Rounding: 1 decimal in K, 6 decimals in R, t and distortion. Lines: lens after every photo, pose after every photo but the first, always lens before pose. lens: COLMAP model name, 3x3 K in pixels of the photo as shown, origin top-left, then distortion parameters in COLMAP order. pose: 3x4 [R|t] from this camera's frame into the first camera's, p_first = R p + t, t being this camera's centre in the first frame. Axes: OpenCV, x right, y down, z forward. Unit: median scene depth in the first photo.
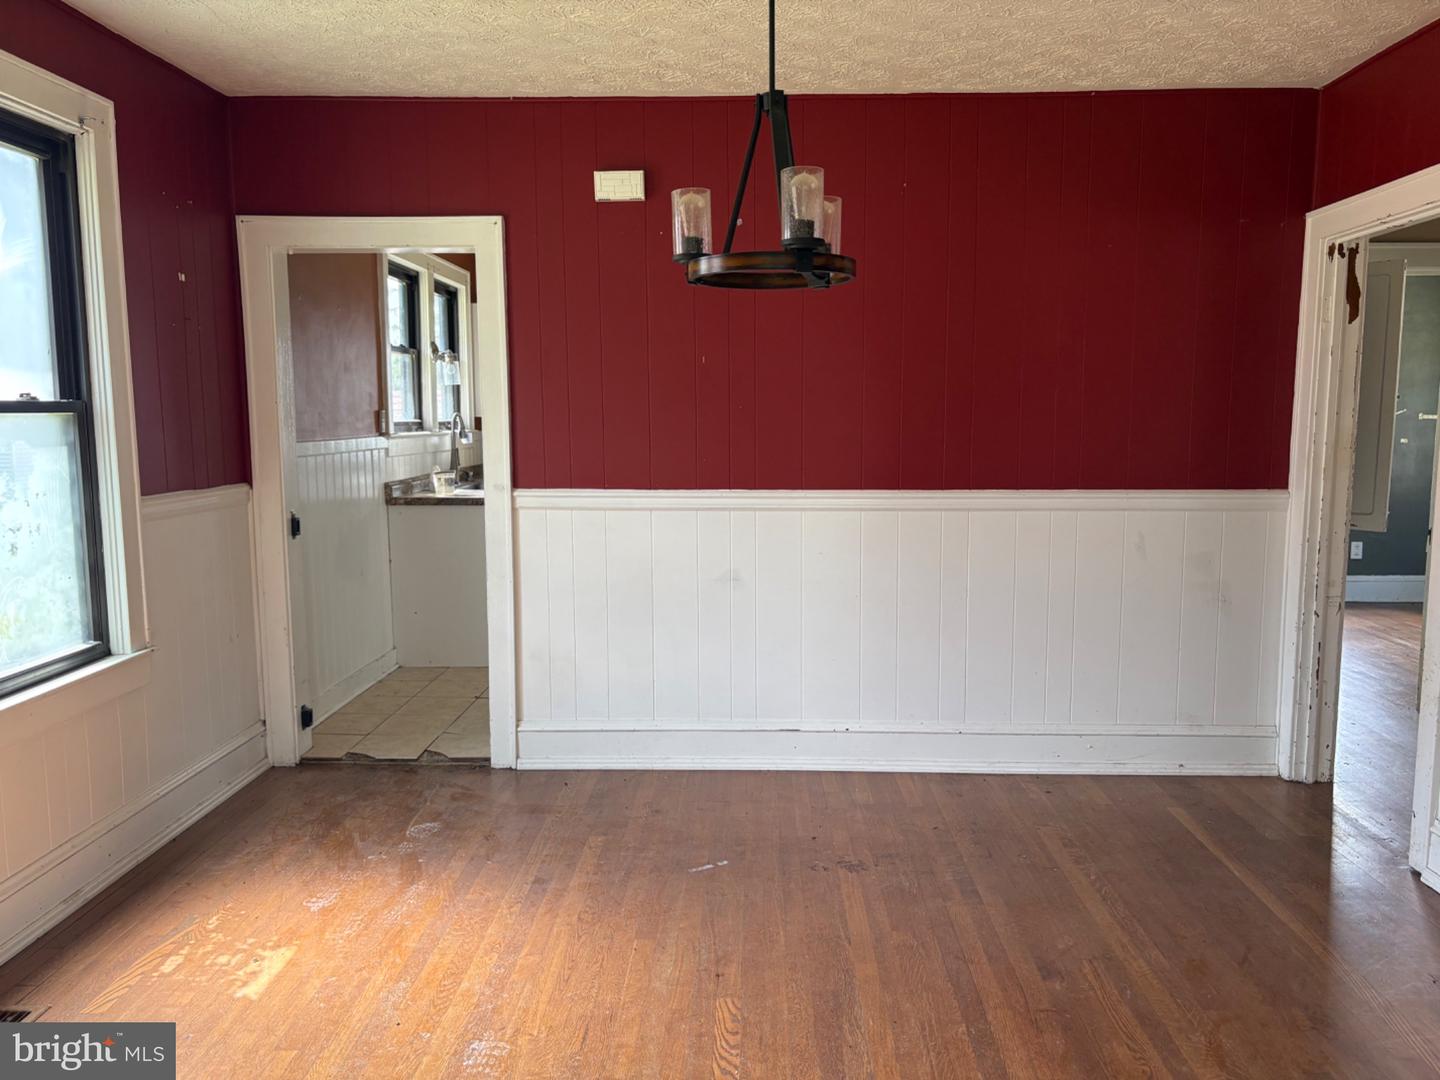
lens RADIAL K [[1077.2, 0, 726.3], [0, 1077.2, 540.8], [0, 0, 1]] dist [0.032929, -0.055018]
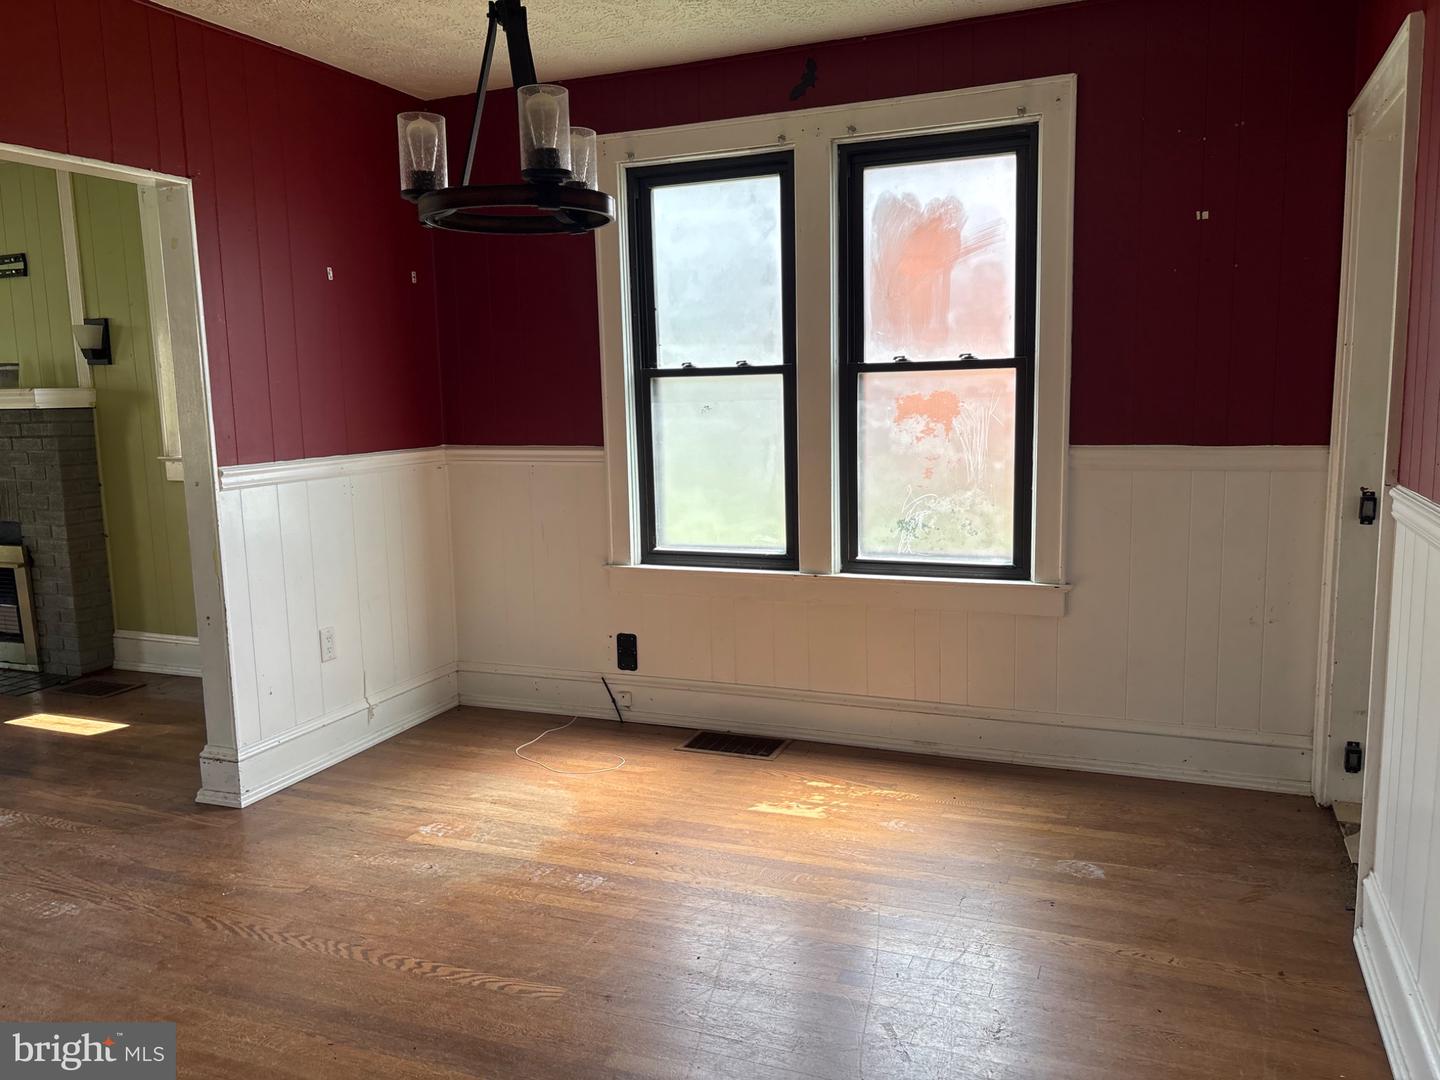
lens RADIAL K [[1120.9, 0, 720.0], [0, 1120.9, 540.0], [0, 0, 1]] dist [0.039267, -0.005473]
pose [[-0.375721, 0.139839, -0.916122, 0.712489], [-0.086918, 0.978875, 0.185064, -0.142339], [0.922648, 0.149160, -0.355629, 1.236830]]
